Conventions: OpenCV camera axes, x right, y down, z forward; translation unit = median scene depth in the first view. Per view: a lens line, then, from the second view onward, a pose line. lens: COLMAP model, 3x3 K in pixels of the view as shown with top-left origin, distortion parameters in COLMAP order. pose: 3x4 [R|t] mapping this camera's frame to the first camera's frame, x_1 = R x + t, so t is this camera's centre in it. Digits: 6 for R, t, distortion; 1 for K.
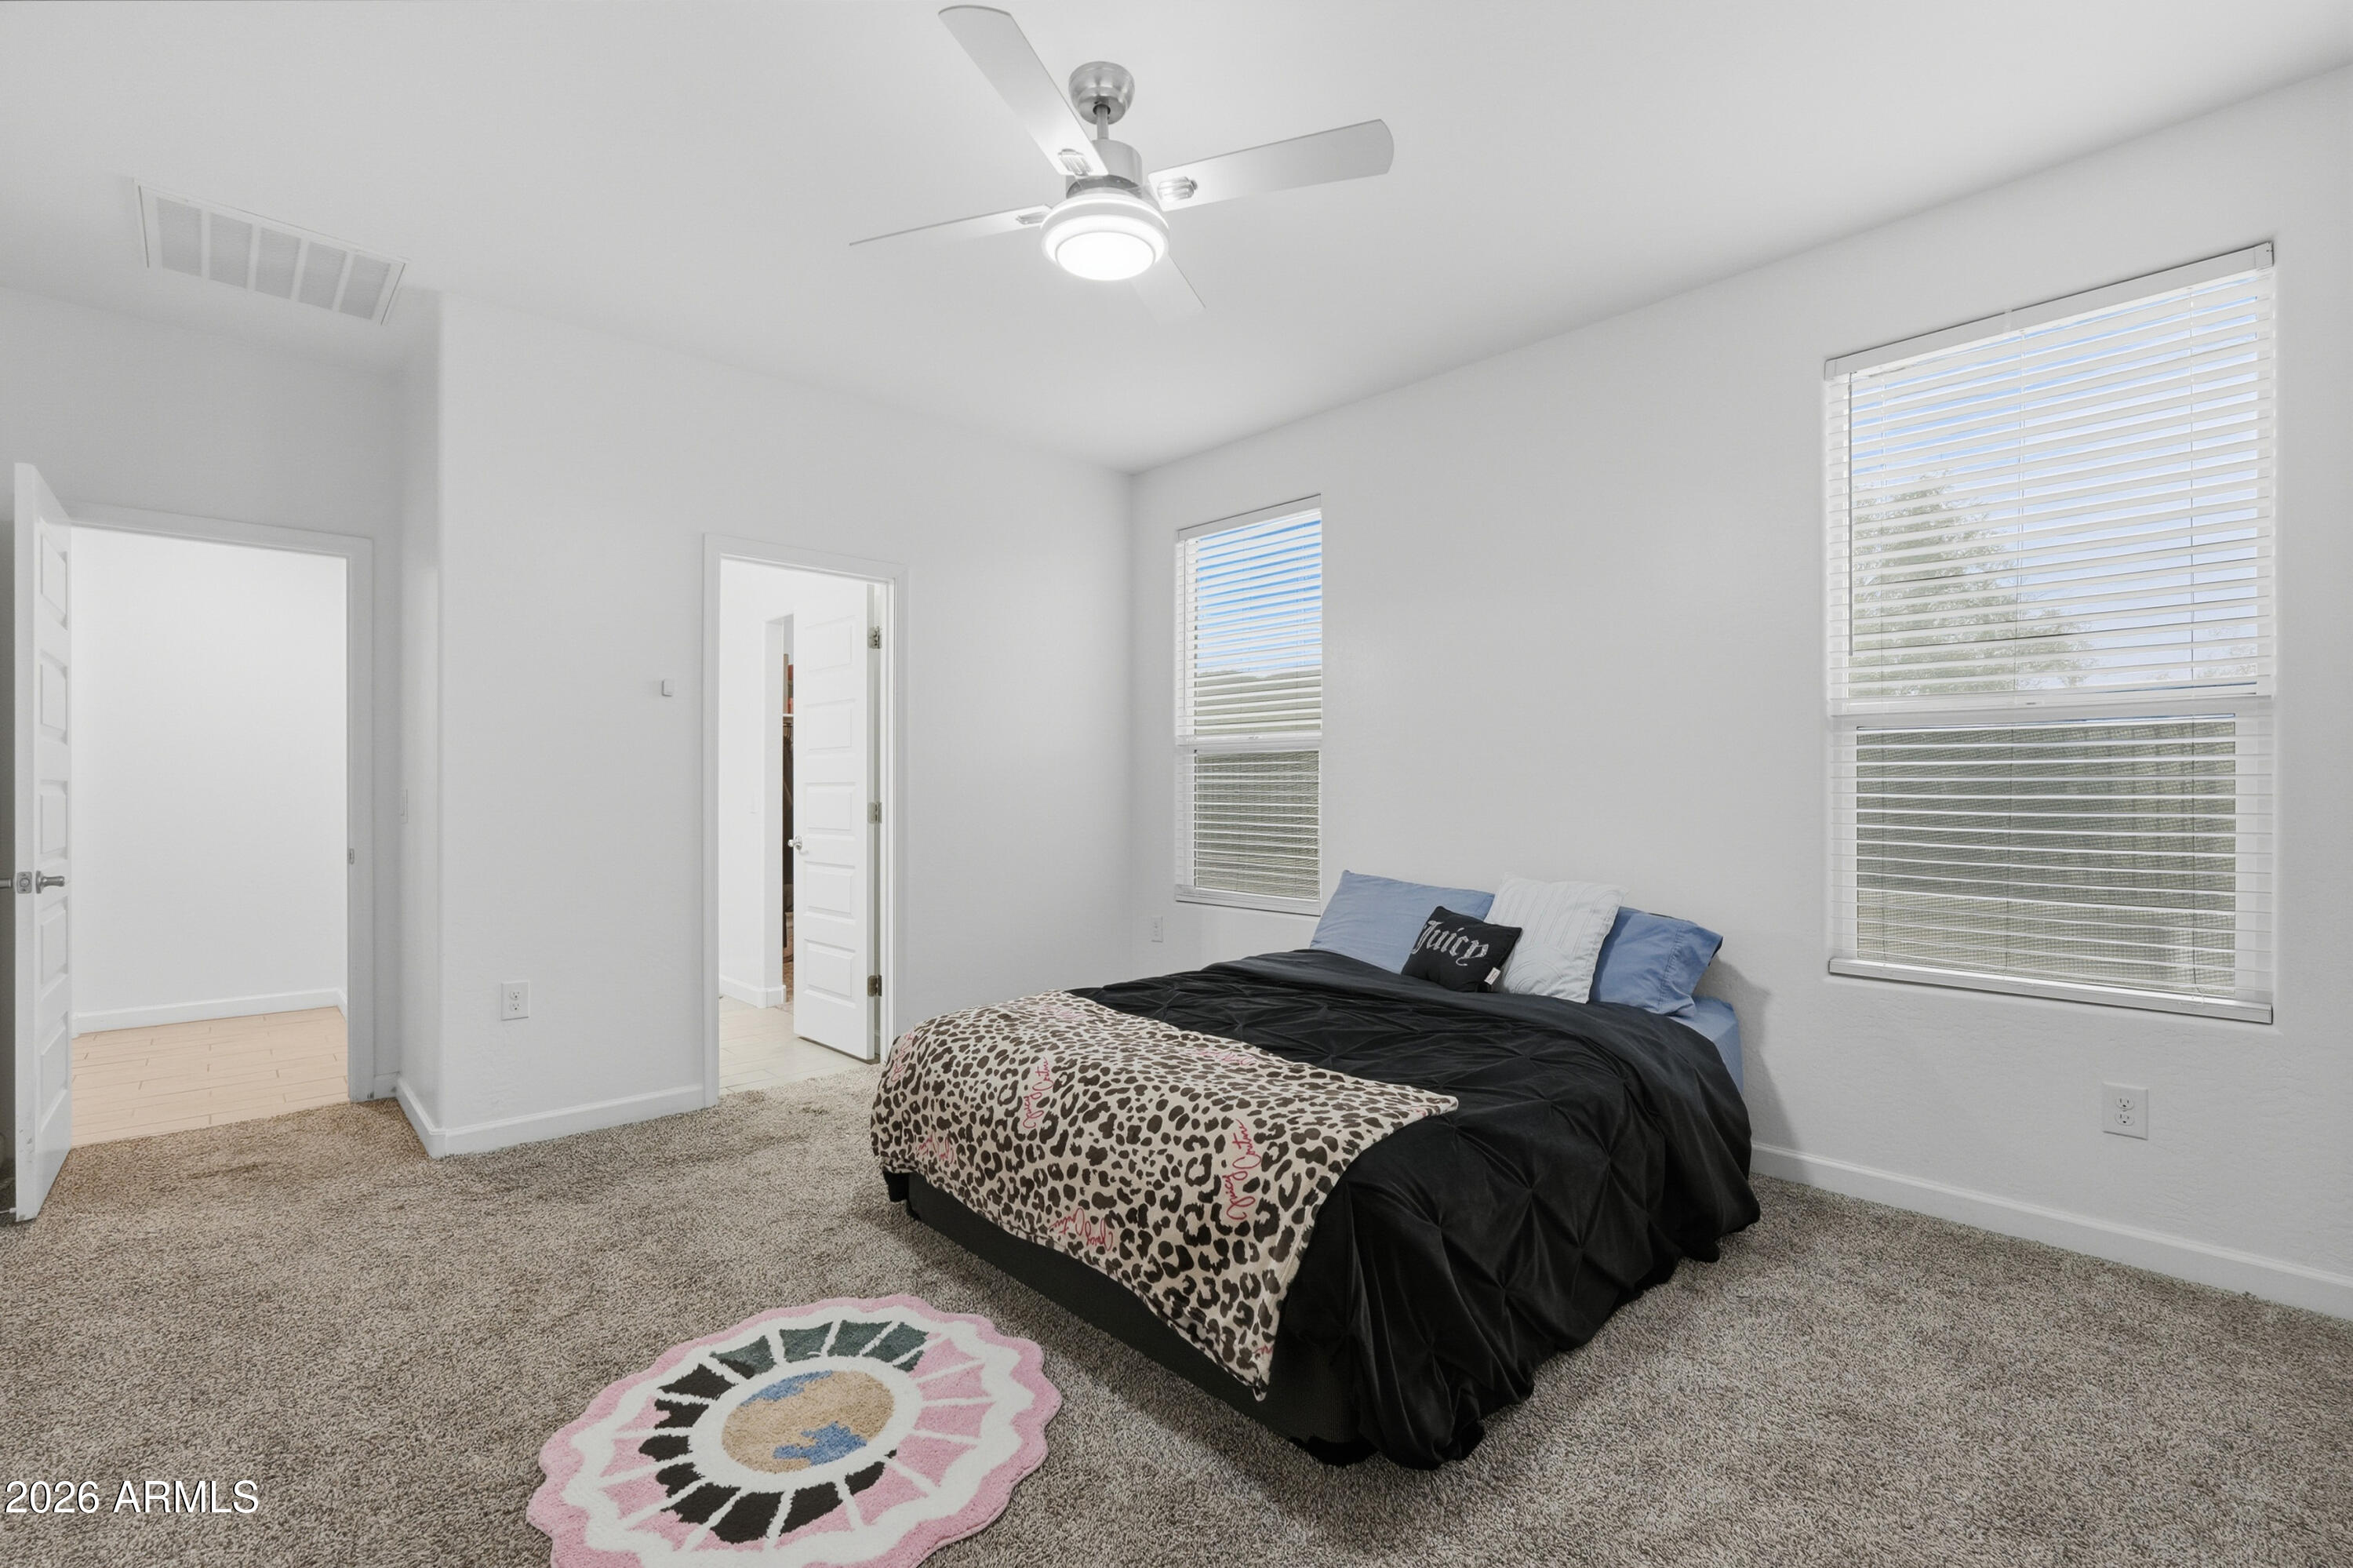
lens RADIAL K [[1054.0, 0, 1191.1], [0, 1054.0, 799.9], [0, 0, 1]] dist [0.000359, 0.000250]
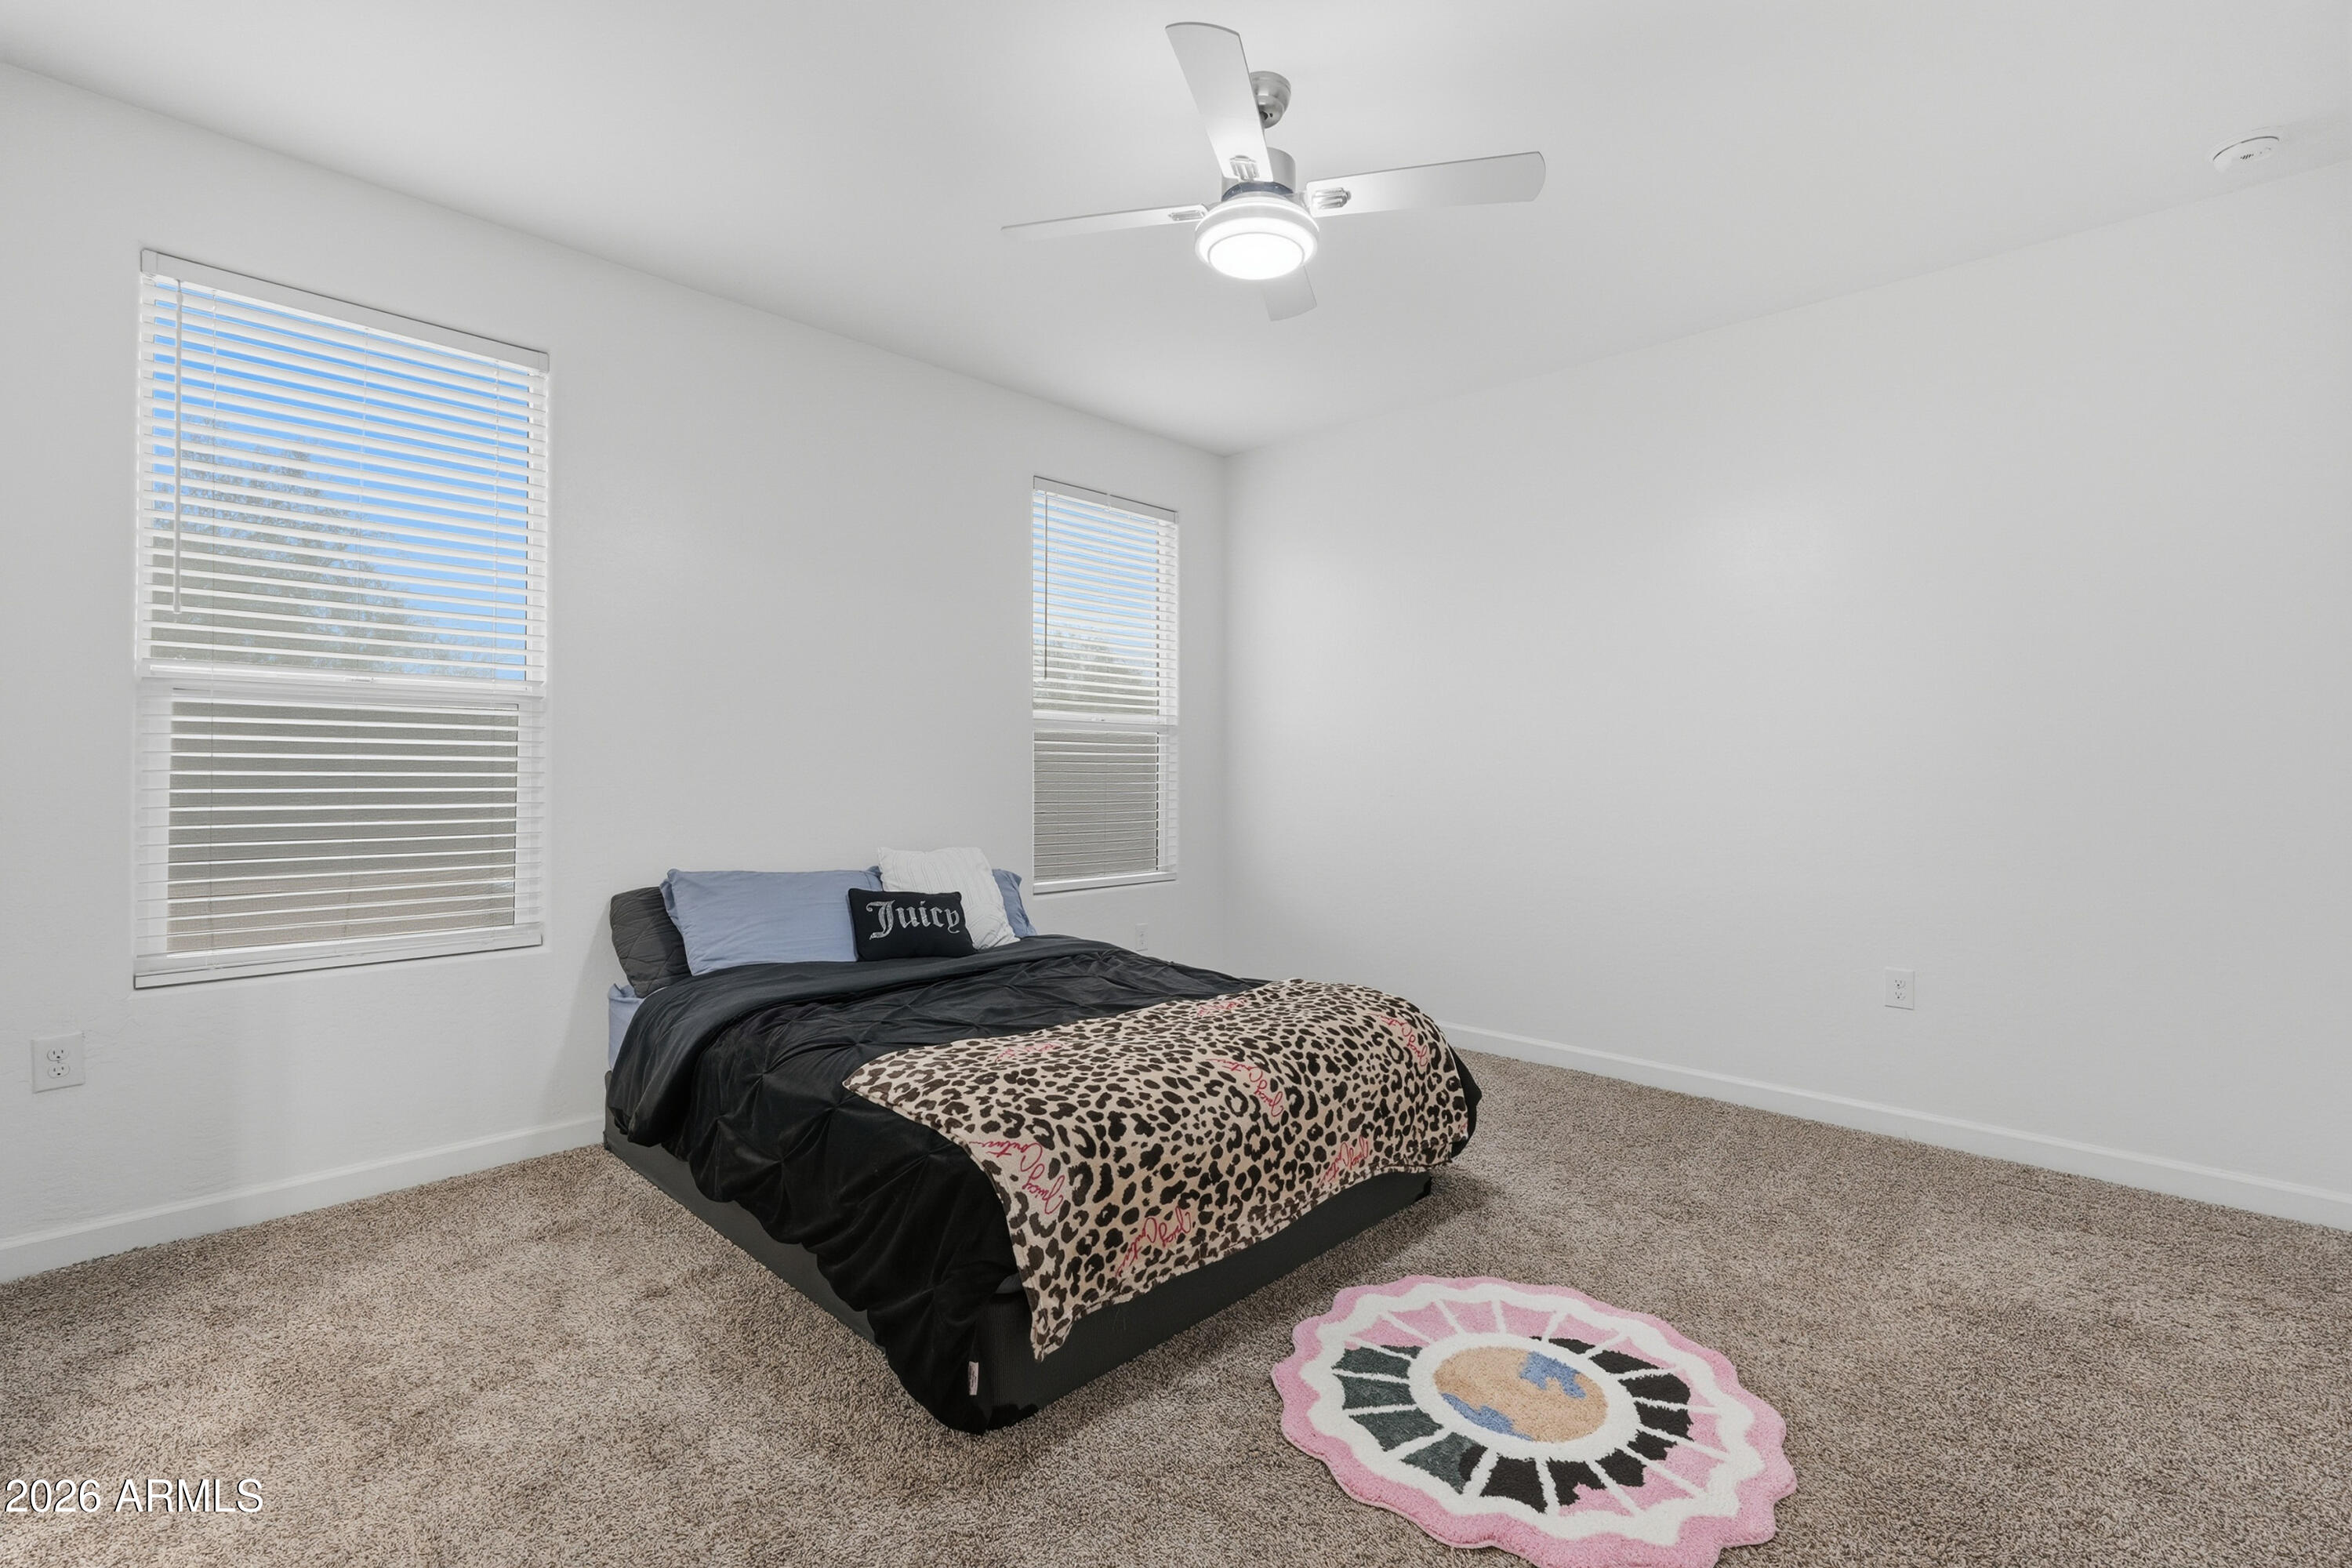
lens RADIAL K [[1049.2, 0, 1159.4], [0, 1049.2, 778.0], [0, 0, 1]] dist [0.001279, 0.000502]
pose [[-0.047298, -0.001628, 0.998879, -1.130161], [0.003443, 0.999992, 0.001792, -0.003591], [-0.998875, 0.003524, -0.047292, 1.164207]]
